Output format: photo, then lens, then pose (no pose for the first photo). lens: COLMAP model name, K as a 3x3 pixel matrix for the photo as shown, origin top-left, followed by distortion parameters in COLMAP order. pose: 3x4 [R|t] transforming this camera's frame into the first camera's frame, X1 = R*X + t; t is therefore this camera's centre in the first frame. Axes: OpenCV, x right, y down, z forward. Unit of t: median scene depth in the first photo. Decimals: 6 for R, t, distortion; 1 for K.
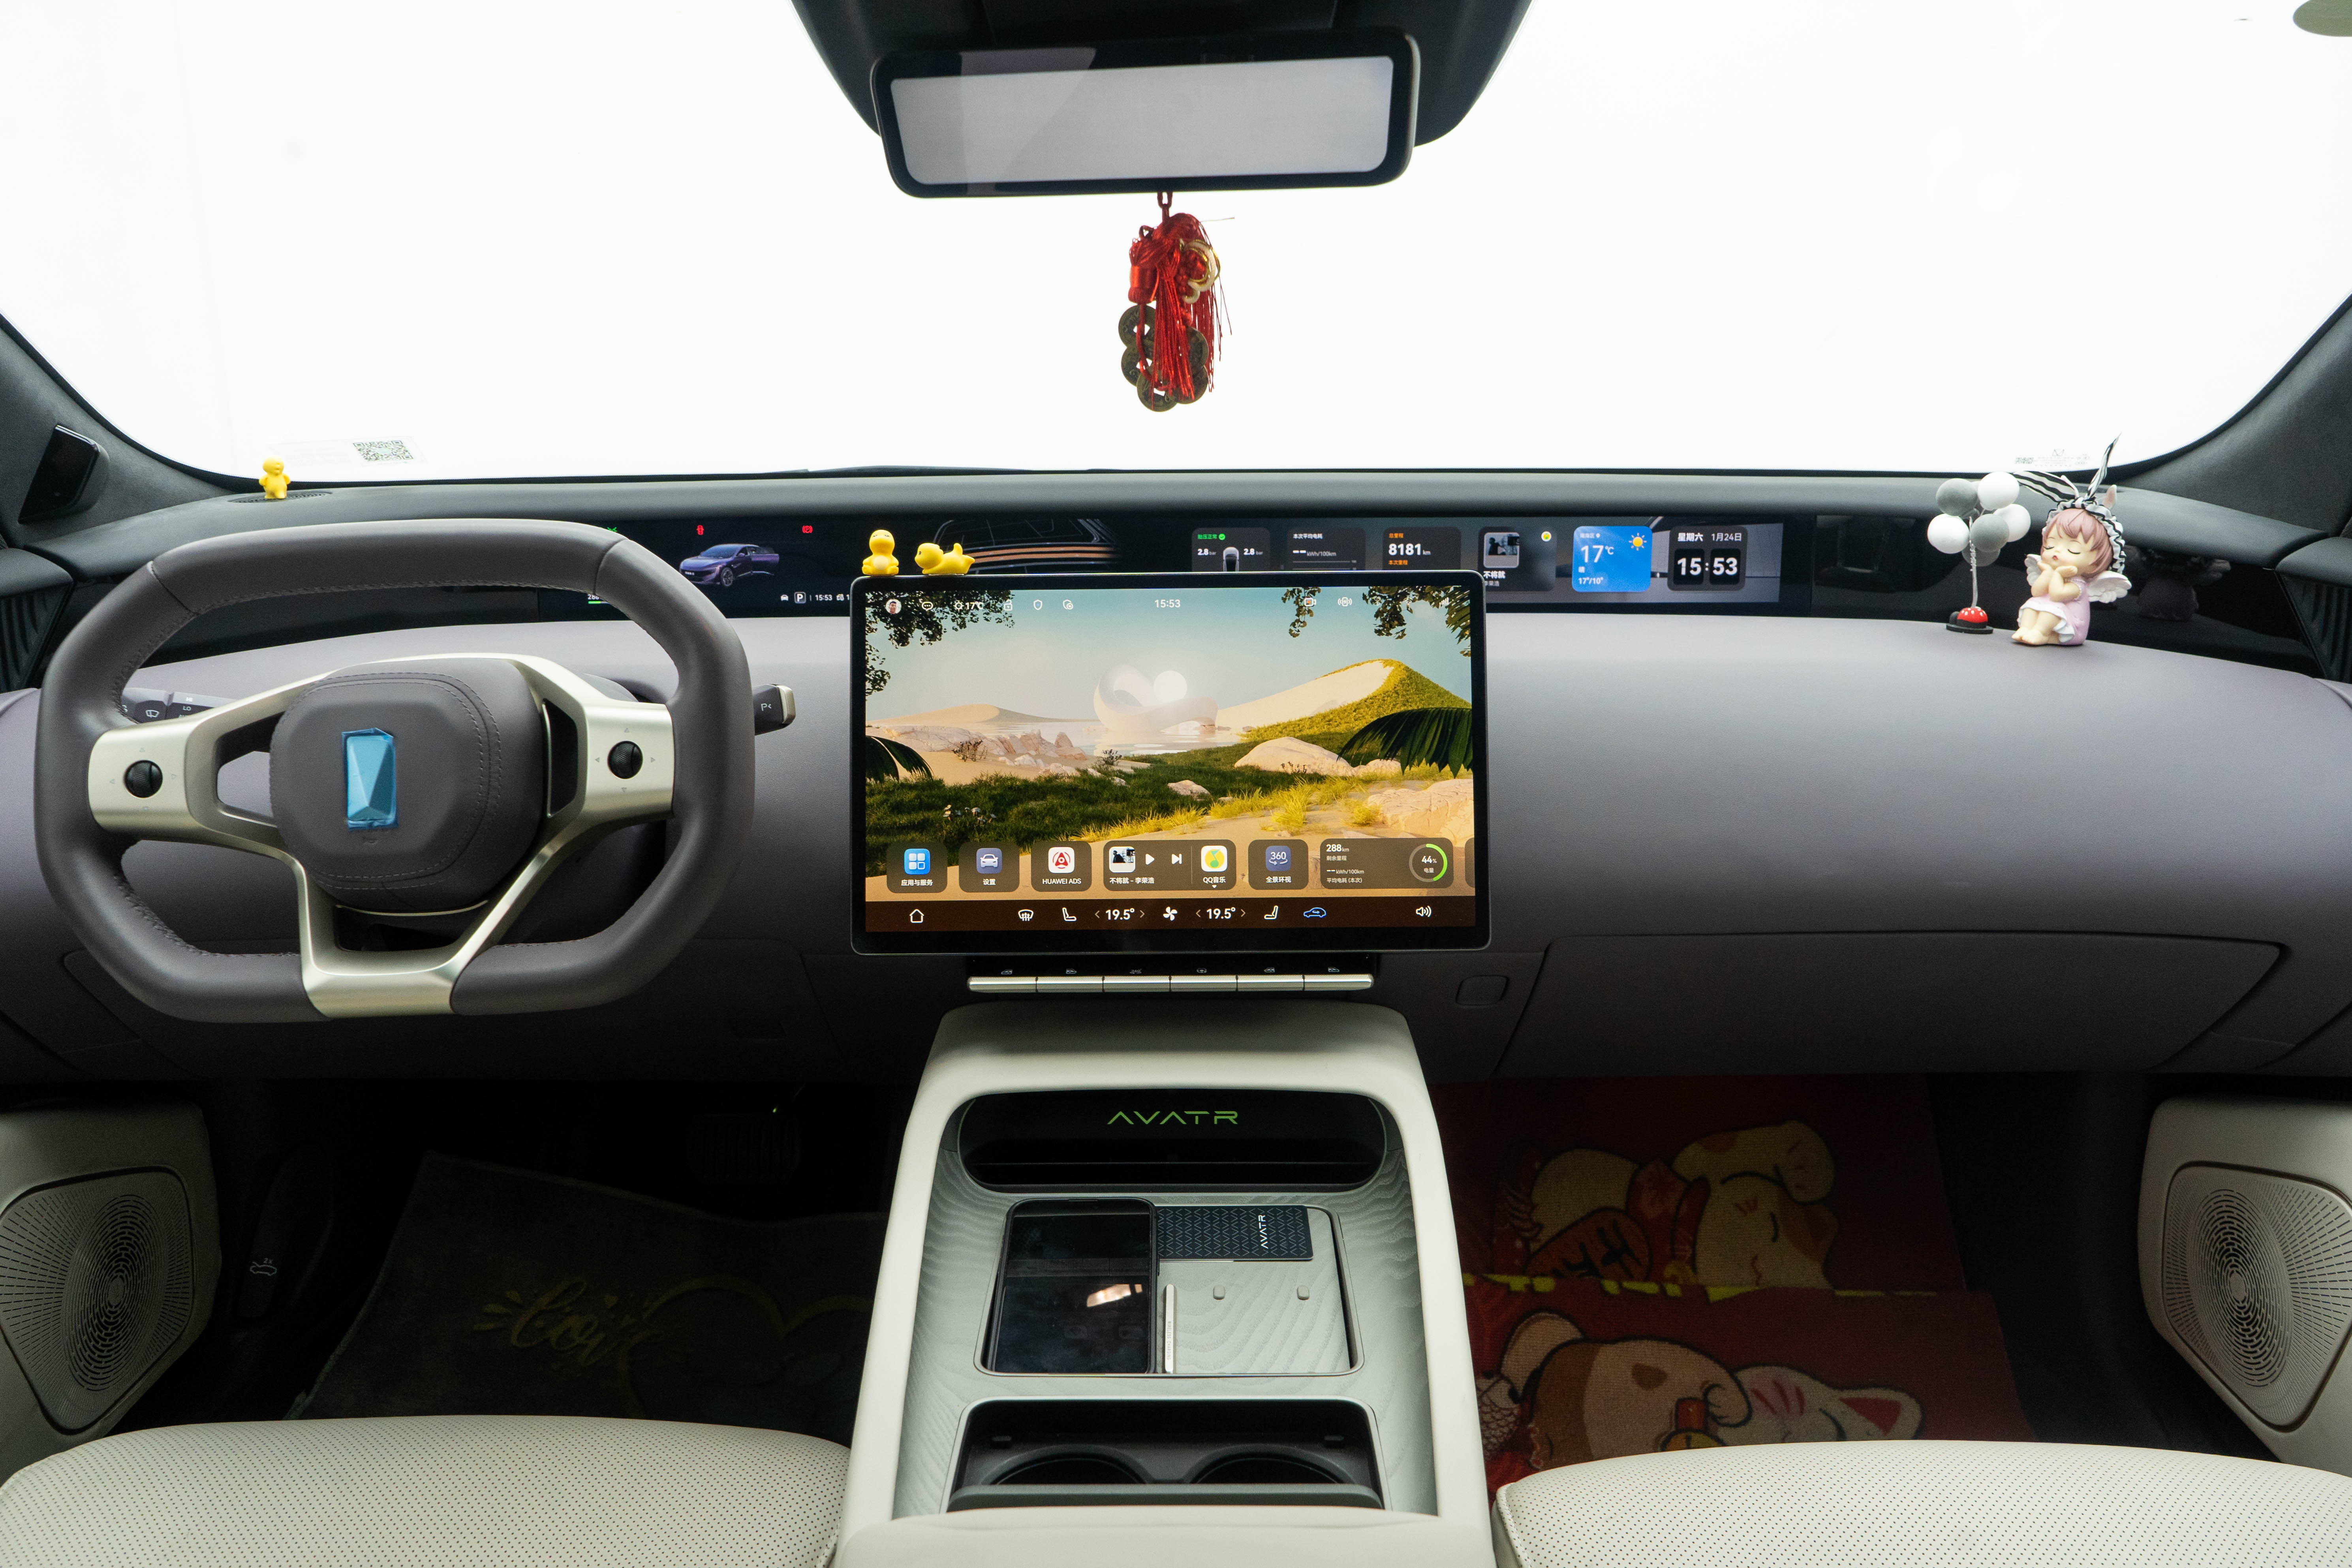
lens RADIAL K [[1834.9, 0, 1176.0], [0, 1834.9, 784.0], [0, 0, 1]] dist [-0.010630, 0.001002]
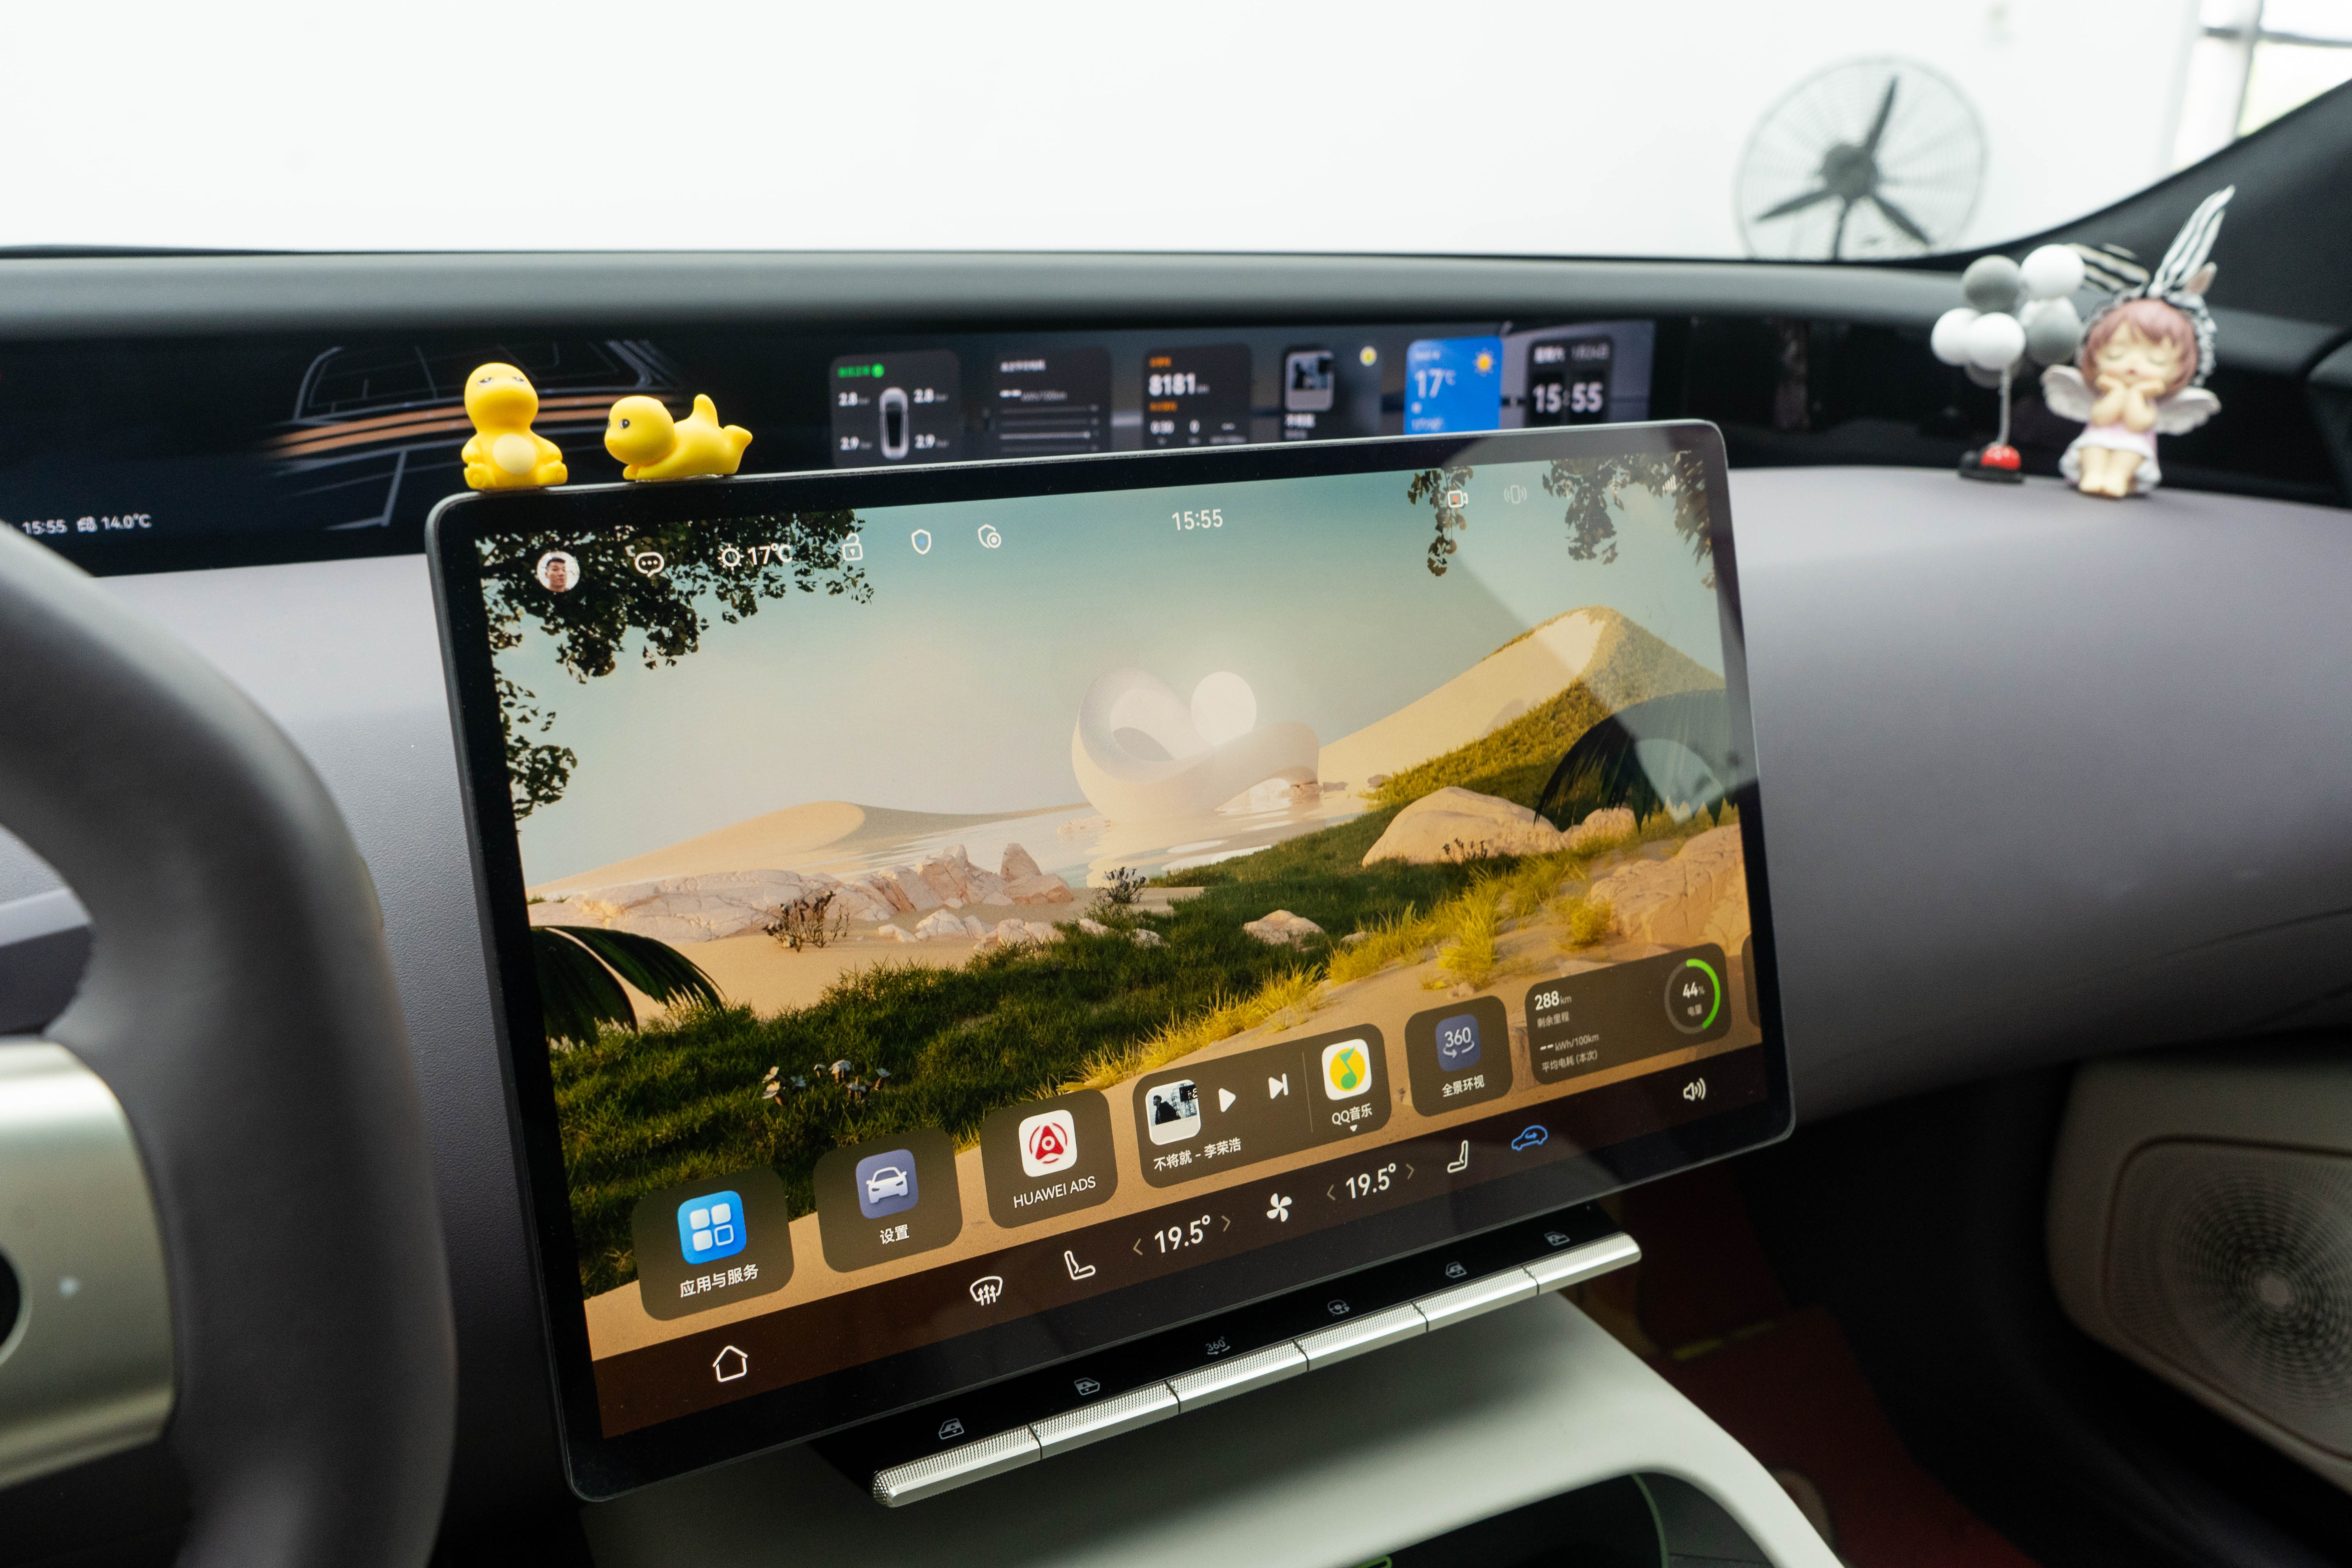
lens RADIAL K [[1896.9, 0, 1176.0], [0, 1896.9, 784.0], [0, 0, 1]] dist [-0.010241, -0.007560]
pose [[0.874688, -0.124761, 0.468354, -0.230606], [0.086344, 0.990956, 0.102718, -0.083120], [-0.476933, -0.049407, 0.877550, 0.603345]]
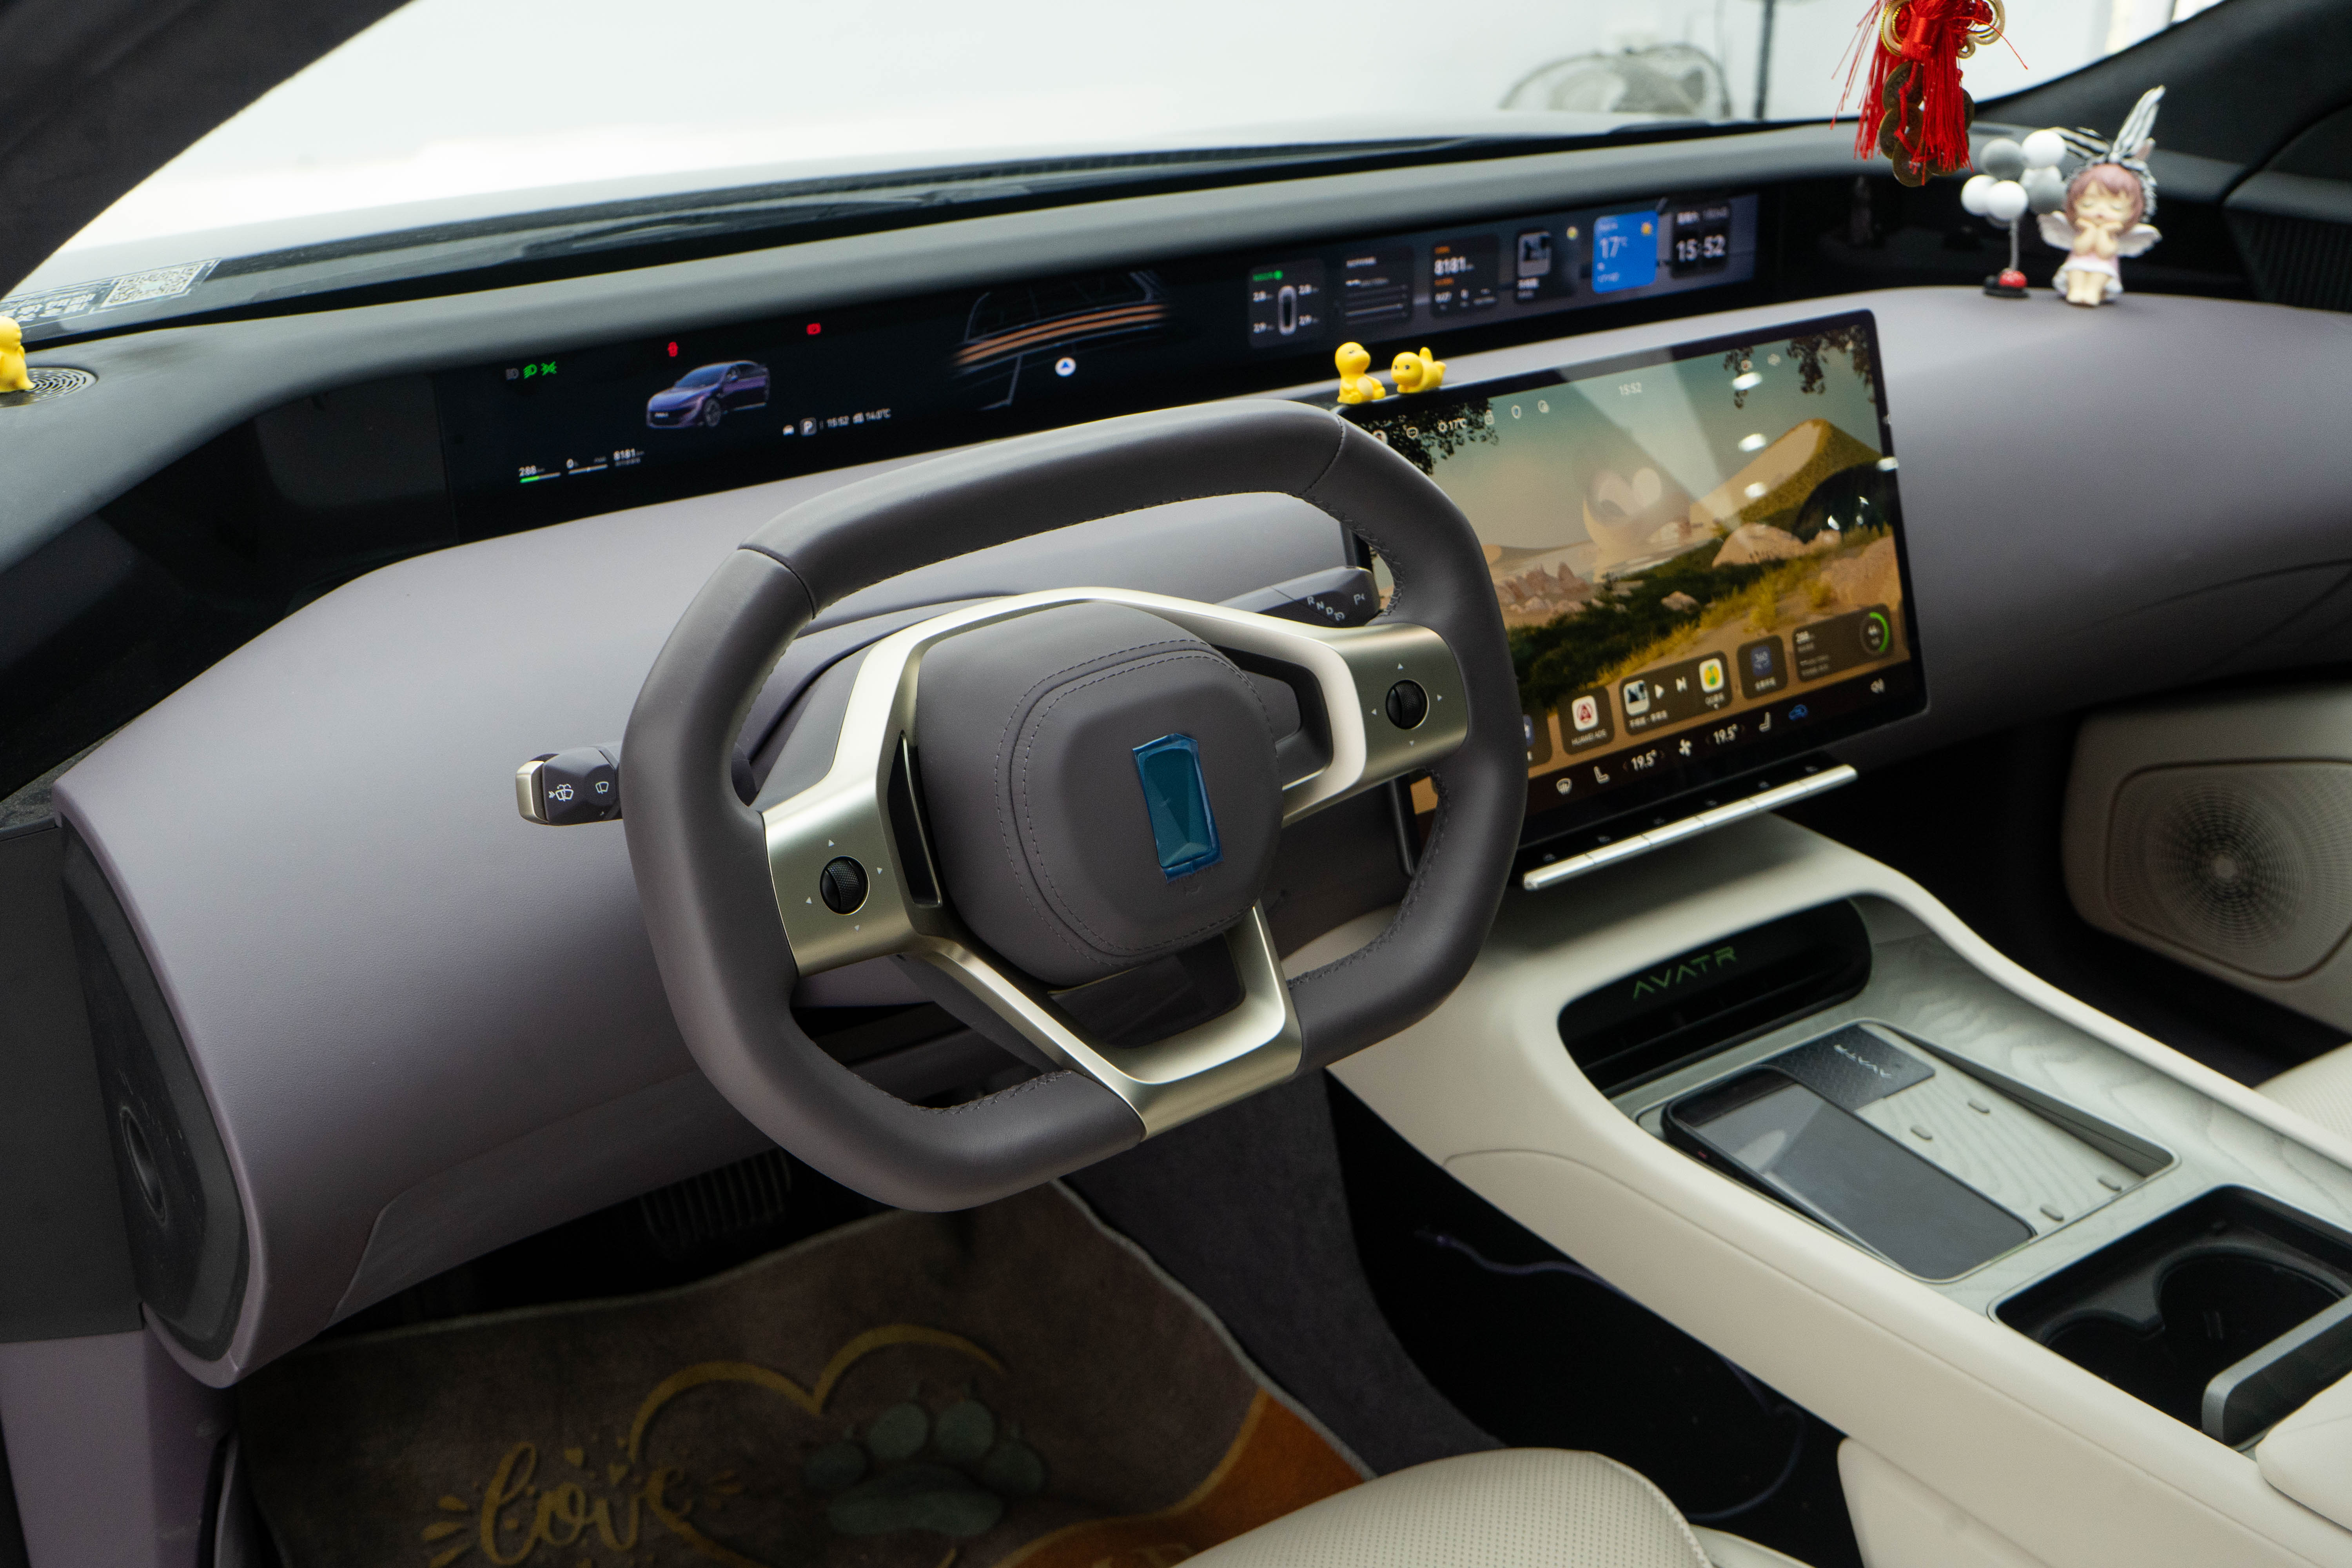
lens RADIAL K [[2379.8, 0, 1176.0], [0, 2379.8, 784.0], [0, 0, 1]] dist [-0.013531, 0.007720]
pose [[0.819548, -0.222745, 0.527944, -0.794279], [0.143142, 0.971725, 0.187776, -0.157627], [-0.554843, -0.078321, 0.828260, 0.199507]]
